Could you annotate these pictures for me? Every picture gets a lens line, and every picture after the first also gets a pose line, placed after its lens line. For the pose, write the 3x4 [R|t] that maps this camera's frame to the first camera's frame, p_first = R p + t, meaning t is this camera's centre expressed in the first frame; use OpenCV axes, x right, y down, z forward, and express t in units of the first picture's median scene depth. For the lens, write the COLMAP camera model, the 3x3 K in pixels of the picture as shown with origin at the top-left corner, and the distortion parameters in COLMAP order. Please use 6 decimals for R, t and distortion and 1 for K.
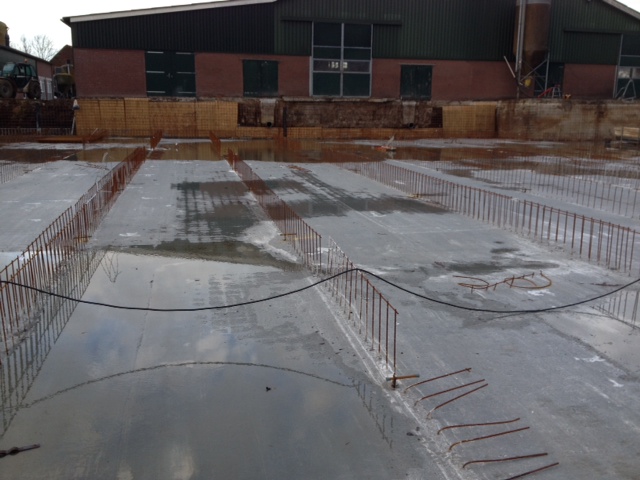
lens RADIAL K [[592.8, 0, 320.3], [0, 592.8, 239.4], [0, 0, 1]] dist [0.063136, 0.000000]
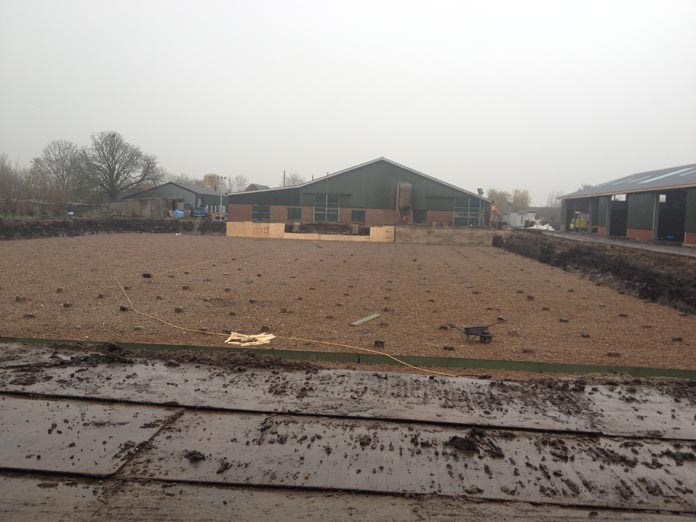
lens RADIAL K [[644.7, 0, 346.2], [0, 644.7, 260.1], [0, 0, 1]] dist [0.063136, 0.000000]
pose [[0.950836, 0.042418, -0.306776, 0.948316], [-0.085477, 0.988043, -0.128316, 0.254601], [0.297665, 0.148230, 0.943092, -1.490346]]
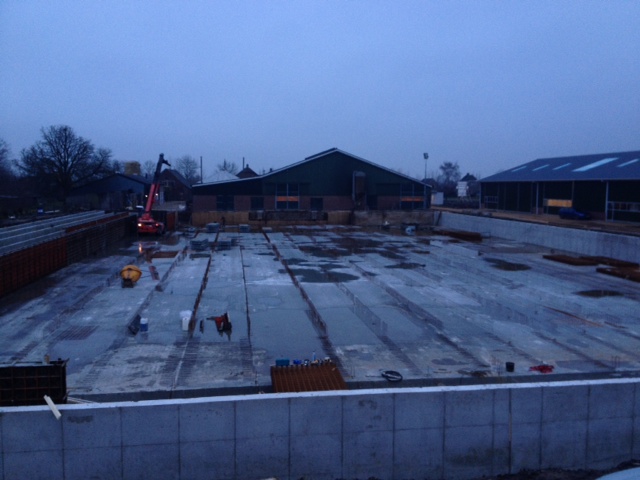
lens RADIAL K [[592.8, 0, 321.4], [0, 592.8, 240.6], [0, 0, 1]] dist [0.063136, 0.000000]
pose [[0.996225, 0.002130, -0.086779, 0.422407], [-0.012164, 0.993260, -0.115271, 0.207768], [0.085949, 0.115892, 0.989536, -1.626576]]
